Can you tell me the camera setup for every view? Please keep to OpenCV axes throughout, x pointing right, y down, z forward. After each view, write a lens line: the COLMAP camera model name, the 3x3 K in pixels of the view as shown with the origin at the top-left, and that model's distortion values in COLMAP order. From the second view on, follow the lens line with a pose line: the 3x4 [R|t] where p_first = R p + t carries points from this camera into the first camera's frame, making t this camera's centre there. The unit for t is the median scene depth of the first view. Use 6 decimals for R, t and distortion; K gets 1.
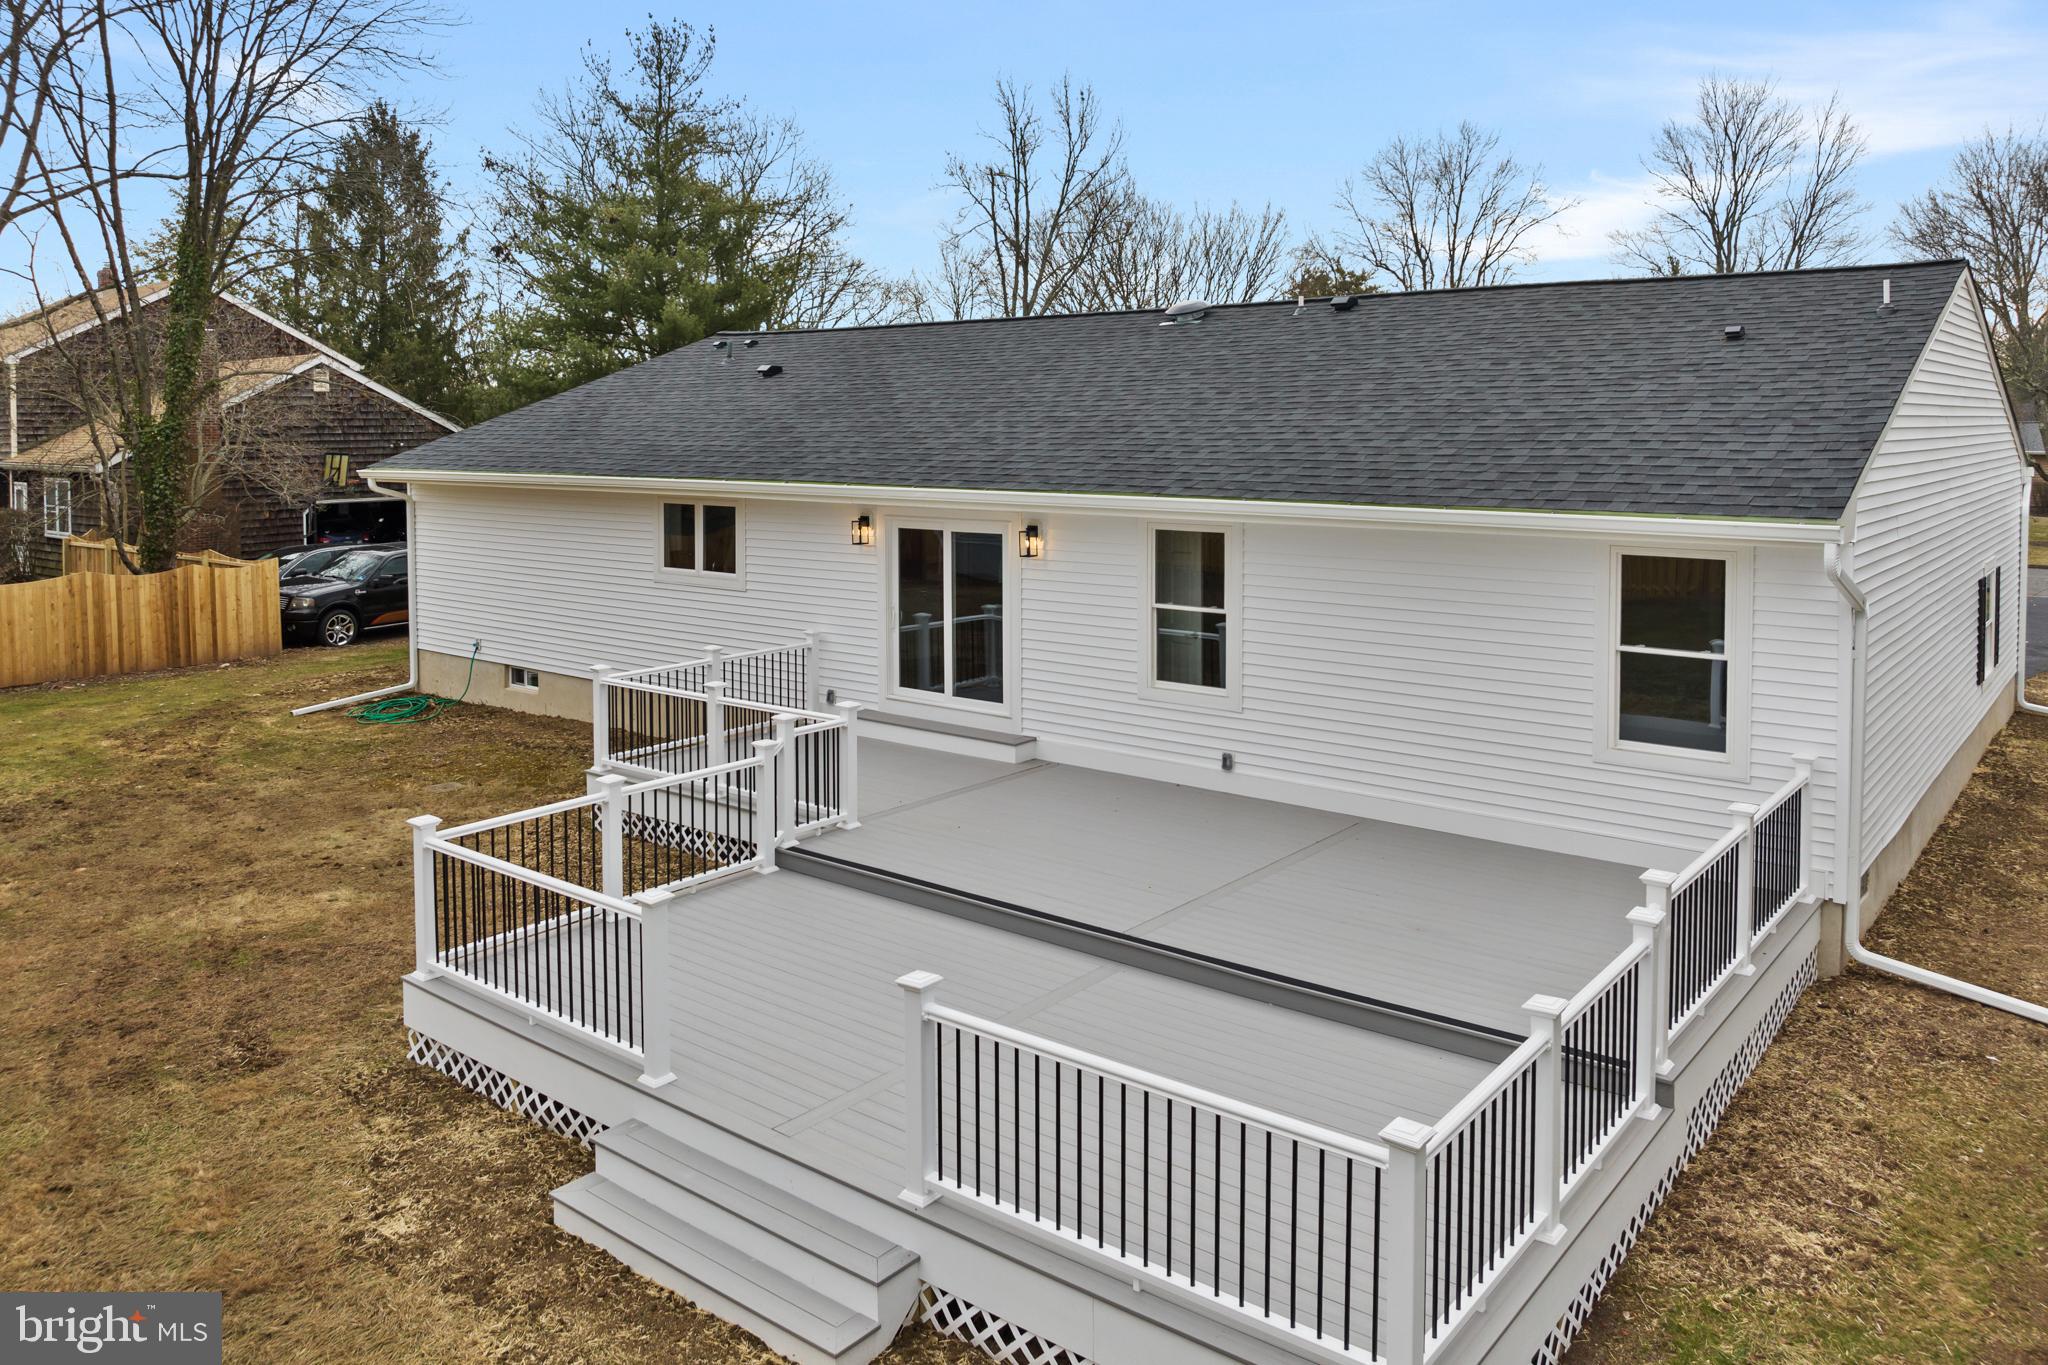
lens RADIAL K [[1486.1, 0, 1031.2], [0, 1486.1, 489.0], [0, 0, 1]] dist [-0.031263, -0.004293]
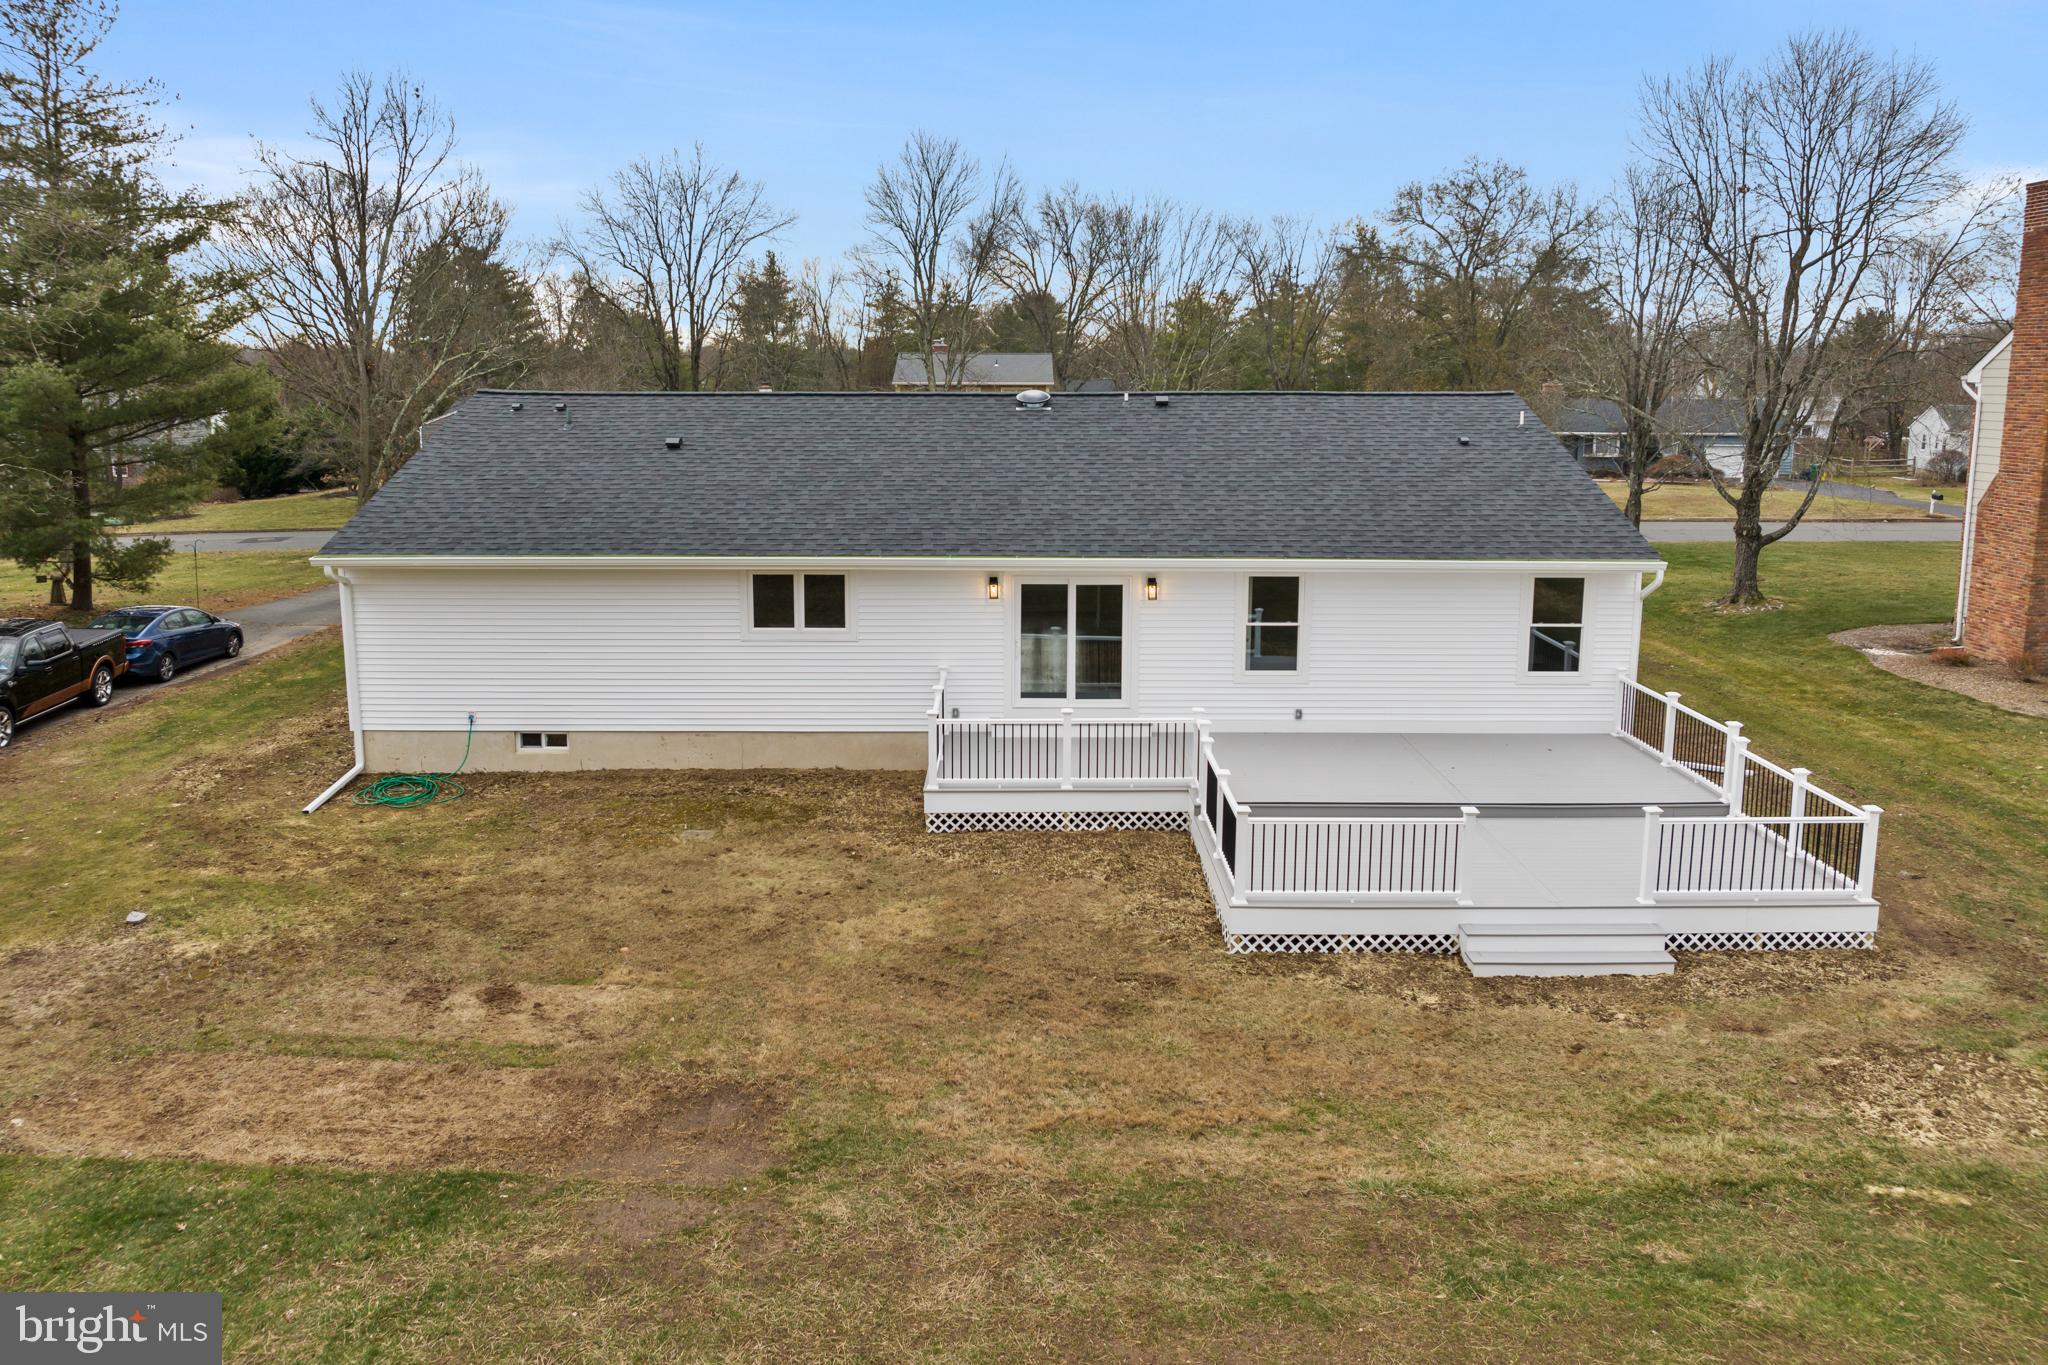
lens RADIAL K [[1447.0, 0, 1021.8], [0, 1447.0, 600.3], [0, 0, 1]] dist [-0.036481, -0.002666]
pose [[0.780180, -0.091222, 0.618869, -0.979489], [0.023186, 0.992847, 0.117118, -0.123586], [-0.625126, -0.077024, 0.776714, -0.044960]]
